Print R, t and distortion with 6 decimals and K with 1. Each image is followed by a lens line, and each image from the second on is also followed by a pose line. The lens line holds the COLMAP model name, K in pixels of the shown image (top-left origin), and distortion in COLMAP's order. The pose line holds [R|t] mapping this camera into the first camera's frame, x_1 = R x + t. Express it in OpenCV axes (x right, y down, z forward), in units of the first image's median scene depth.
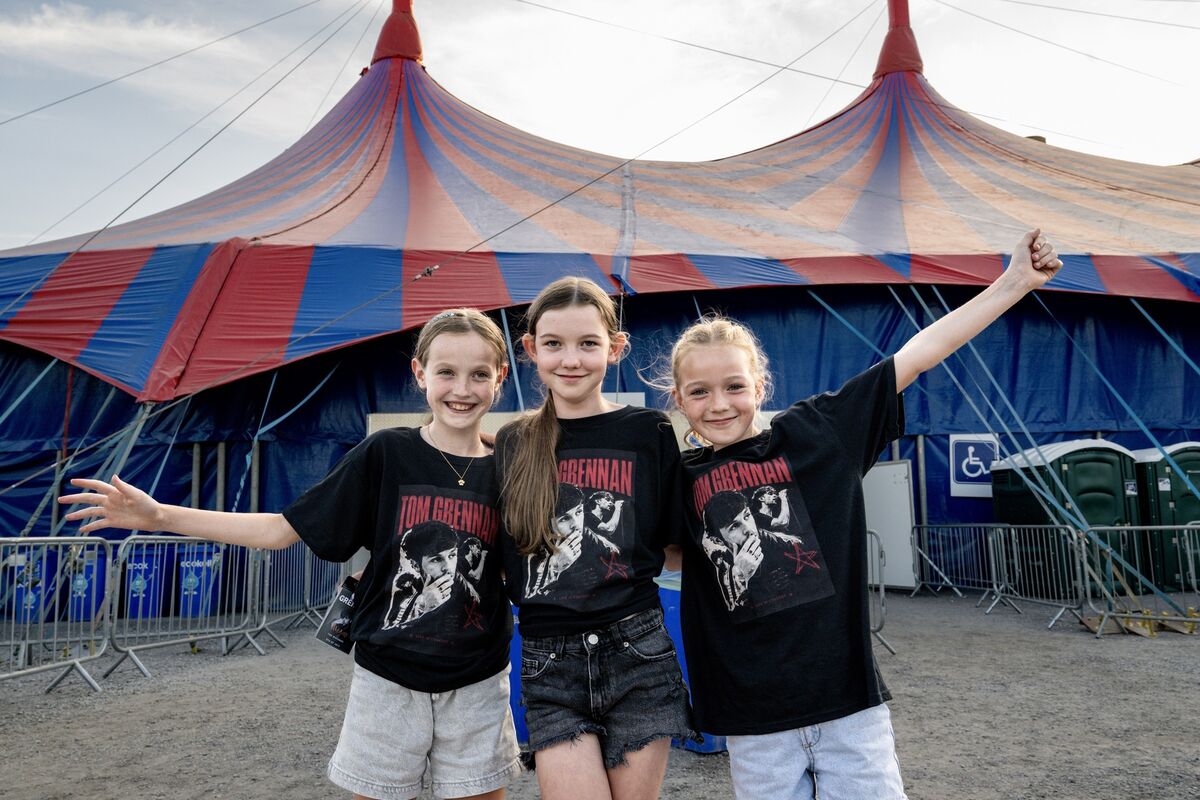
lens RADIAL K [[895.0, 0, 601.3], [0, 895.0, 403.2], [0, 0, 1]] dist [0.009302, -0.005859]
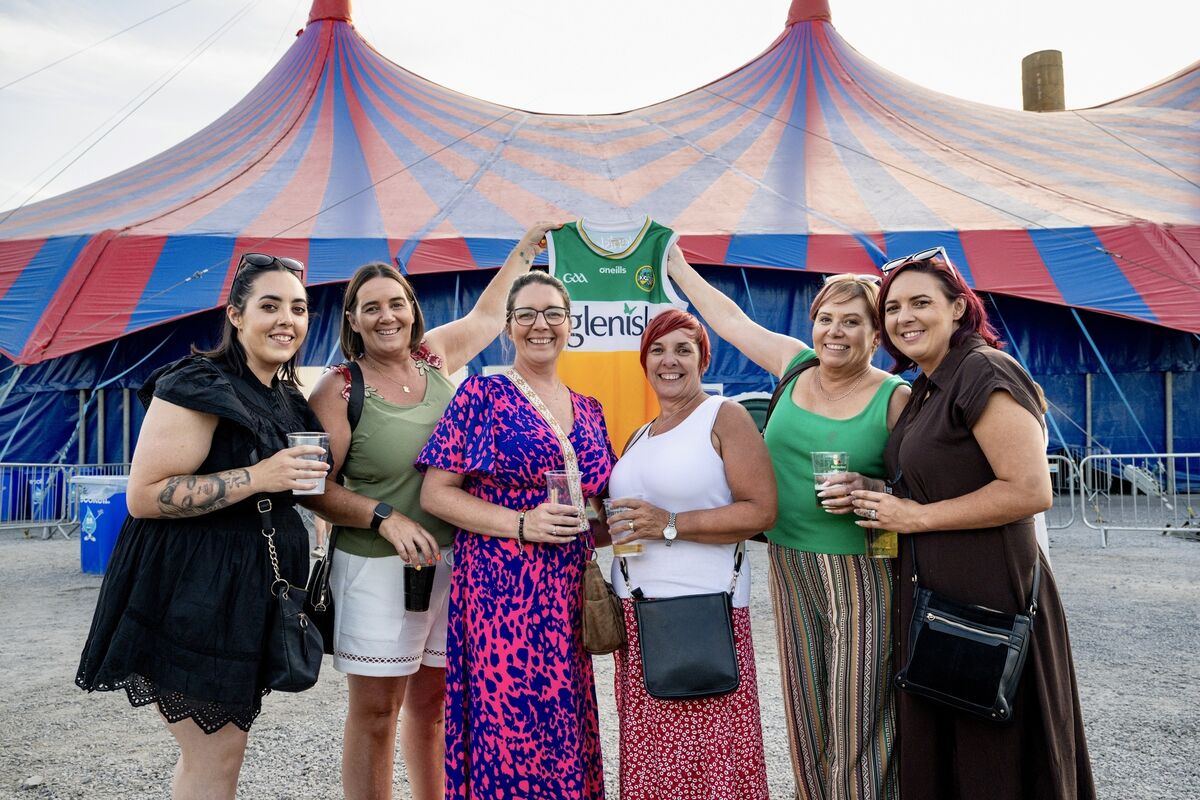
lens RADIAL K [[922.5, 0, 588.5], [0, 922.5, 400.2], [0, 0, 1]] dist [-0.010432, 0.007956]
pose [[0.998100, 0.006421, -0.061281, 0.330349], [-0.001111, 0.996269, 0.086297, -0.051114], [0.061607, -0.086065, 0.994383, -0.264027]]
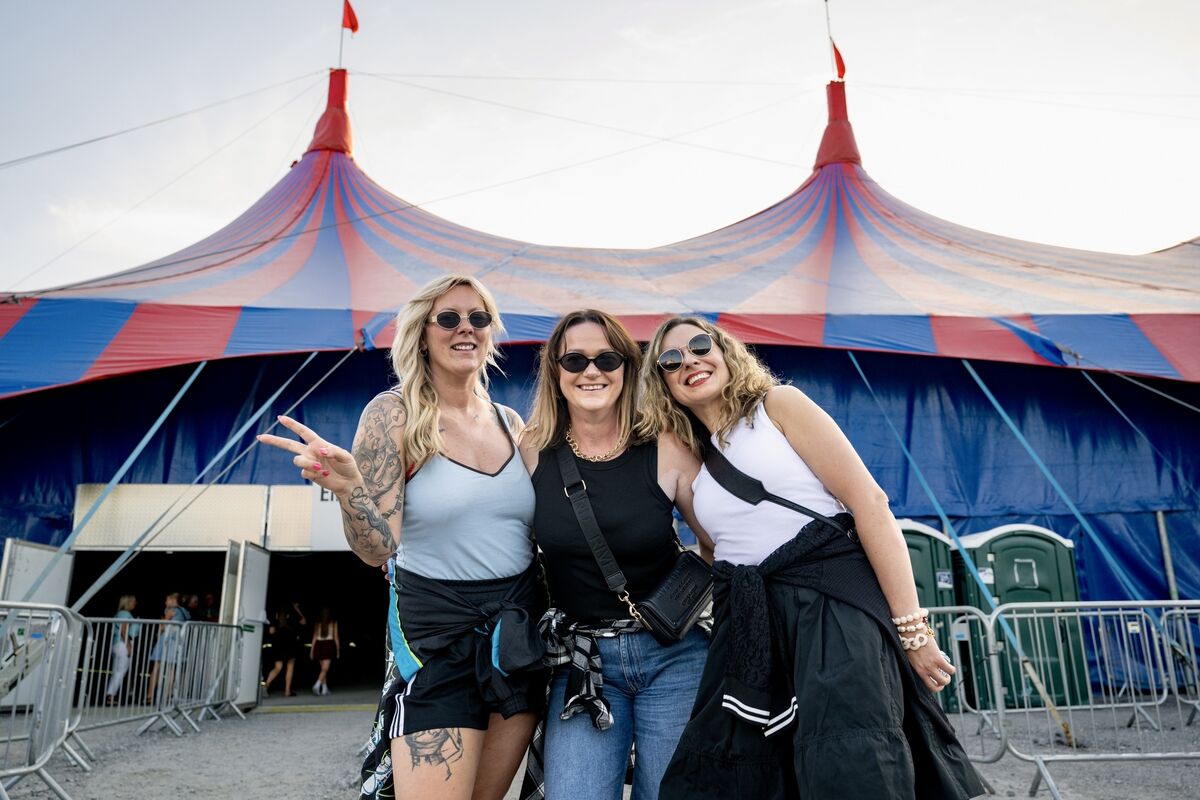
lens RADIAL K [[886.5, 0, 602.8], [0, 886.5, 402.5], [0, 0, 1]] dist [0.000971, -0.004582]
pose [[0.999162, 0.004825, -0.040645, 0.261518], [-0.009833, 0.992242, -0.123935, 0.031230], [0.039732, 0.124231, 0.991458, 0.134770]]
